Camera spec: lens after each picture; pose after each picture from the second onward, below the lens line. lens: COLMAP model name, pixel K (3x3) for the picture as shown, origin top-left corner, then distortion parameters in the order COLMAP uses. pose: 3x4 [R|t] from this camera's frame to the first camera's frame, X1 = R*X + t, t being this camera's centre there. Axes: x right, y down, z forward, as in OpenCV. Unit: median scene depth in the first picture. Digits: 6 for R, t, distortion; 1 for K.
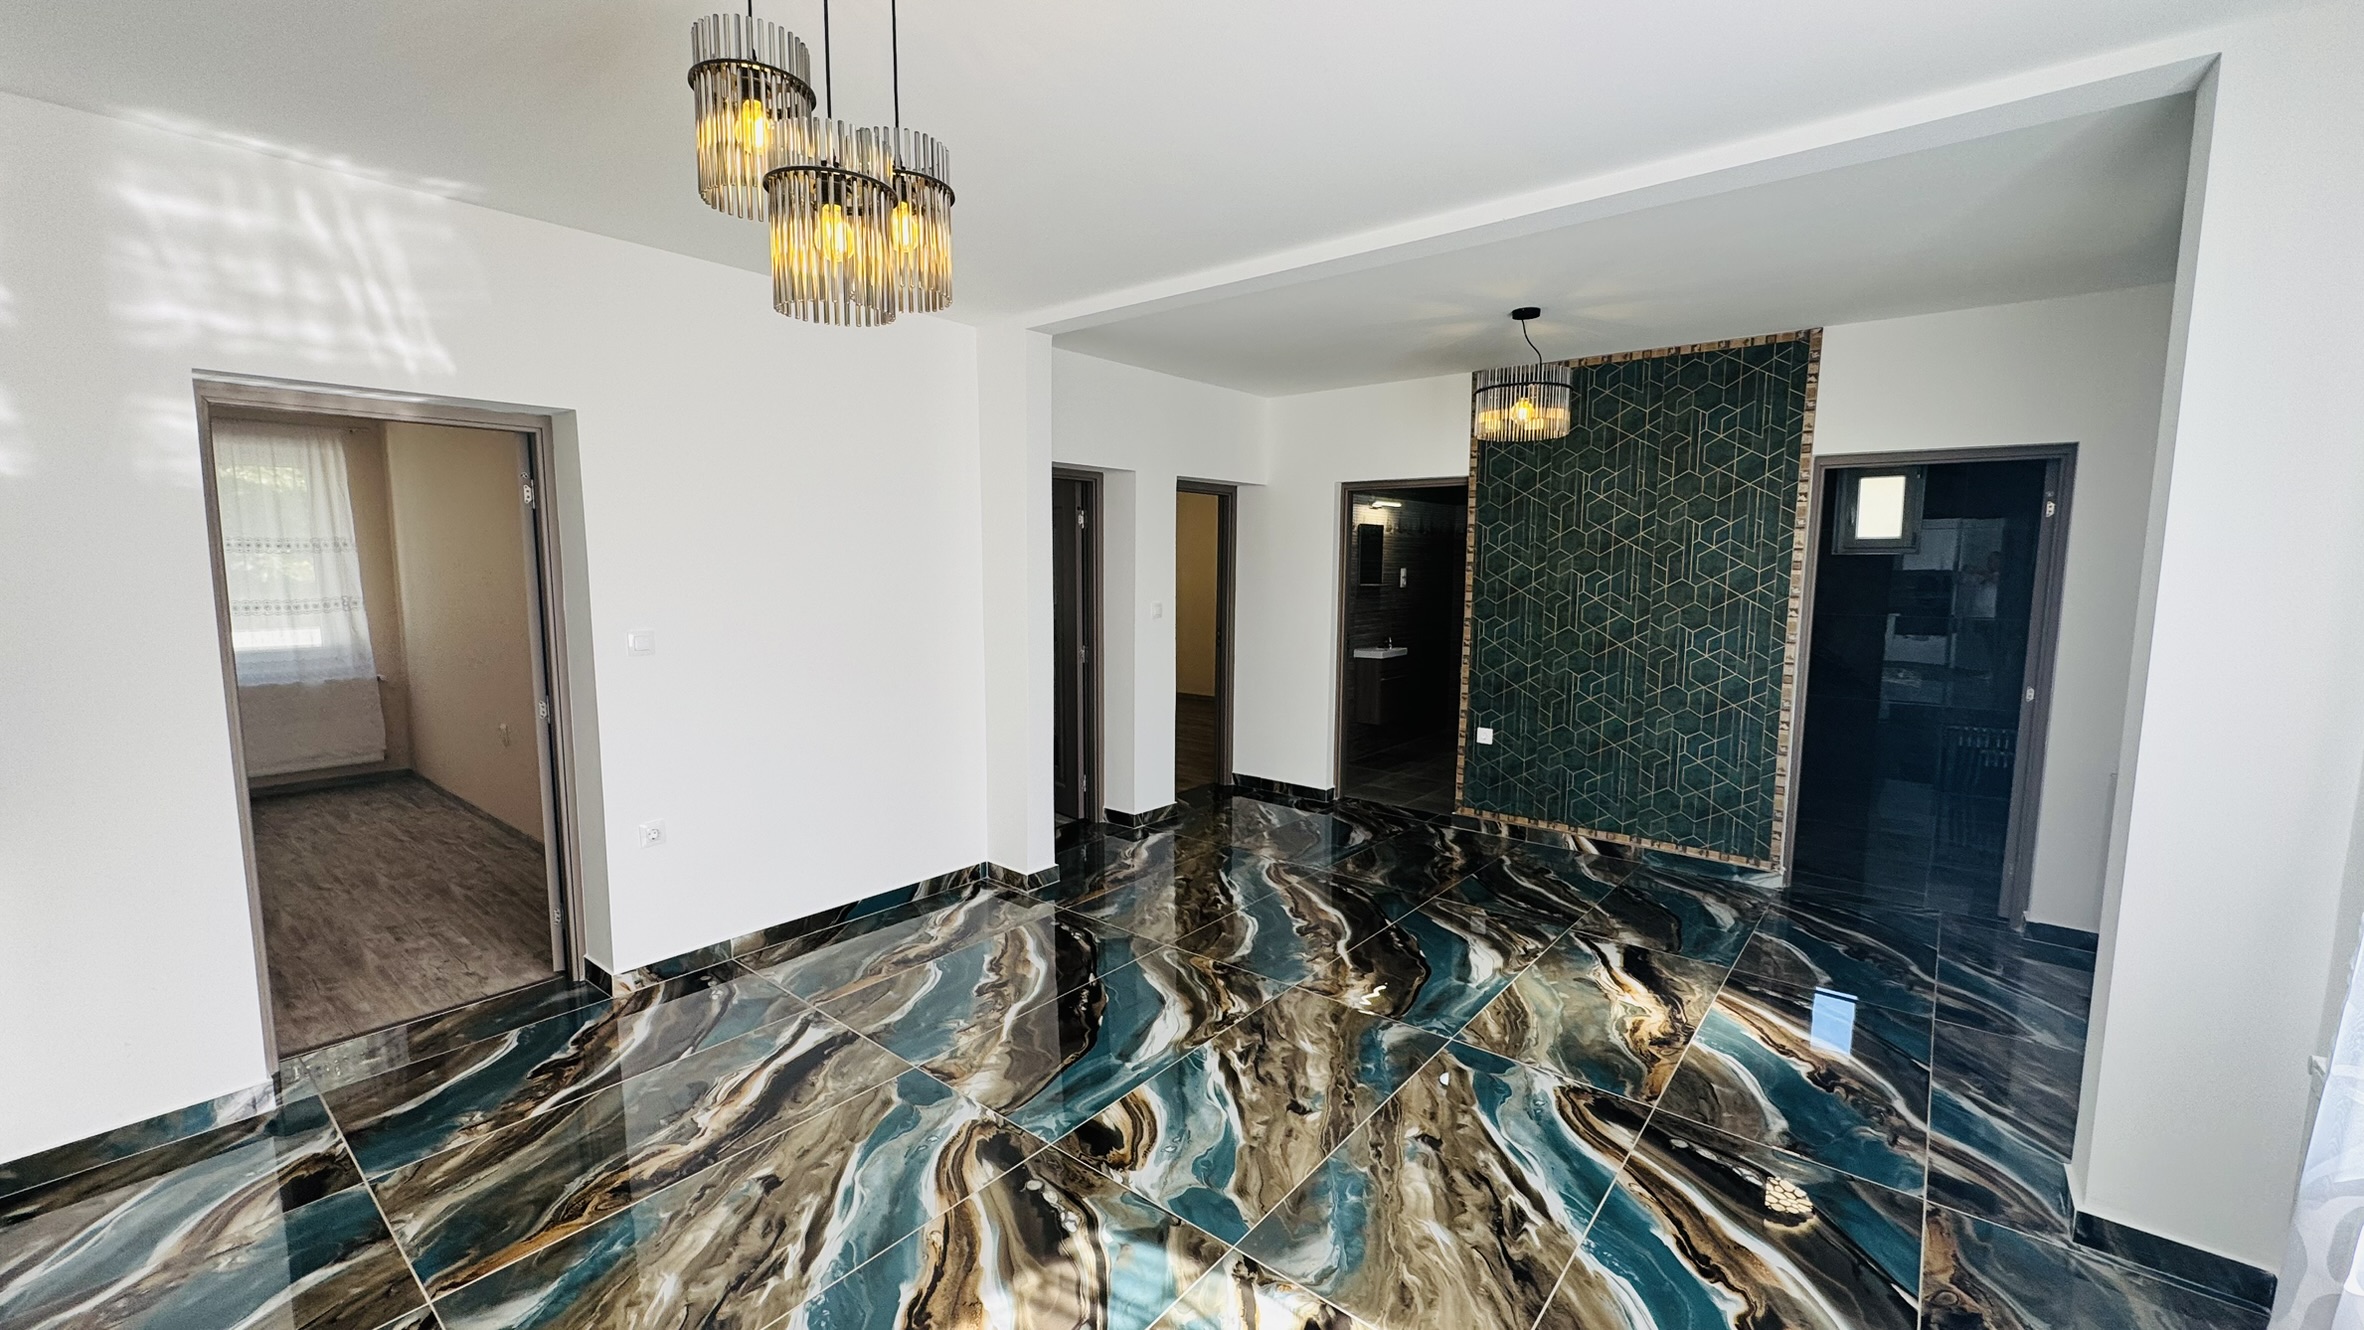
lens RADIAL K [[940.8, 0, 1178.7], [0, 940.8, 664.9], [0, 0, 1]] dist [-0.003248, 0.000243]
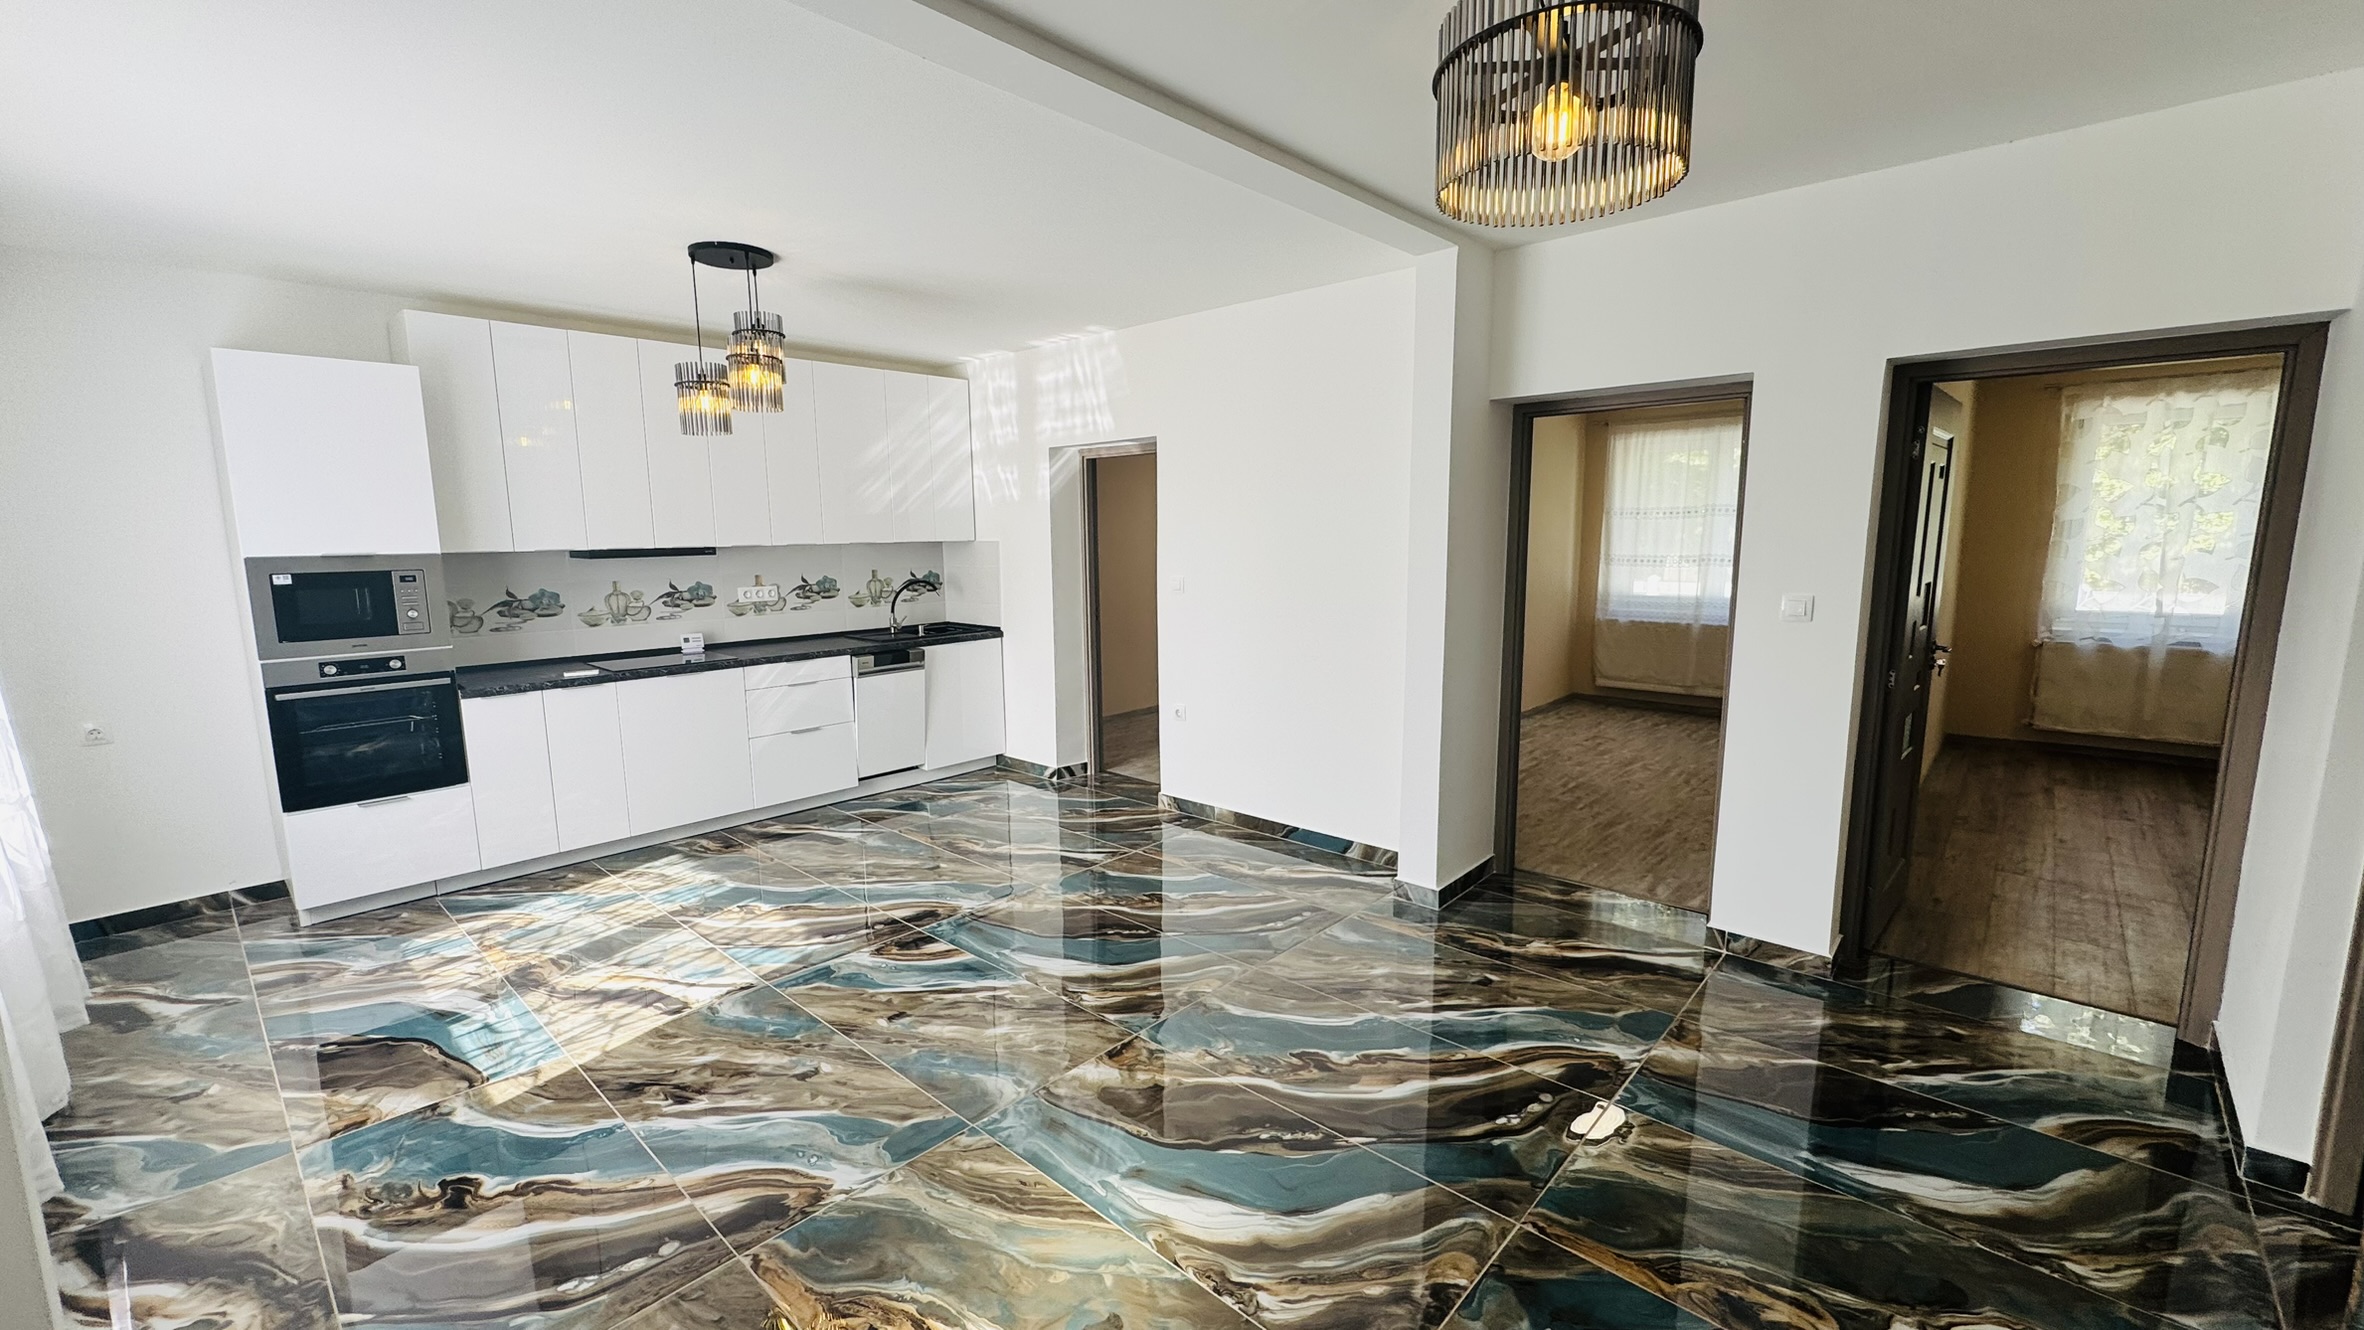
lens RADIAL K [[940.8, 0, 1178.7], [0, 940.8, 664.9], [0, 0, 1]] dist [-0.003248, 0.000243]
pose [[-0.049937, 0.138500, -0.989103, 1.212393], [-0.099827, 0.984687, 0.142921, -0.146027], [0.993751, 0.105877, -0.035346, 1.375288]]
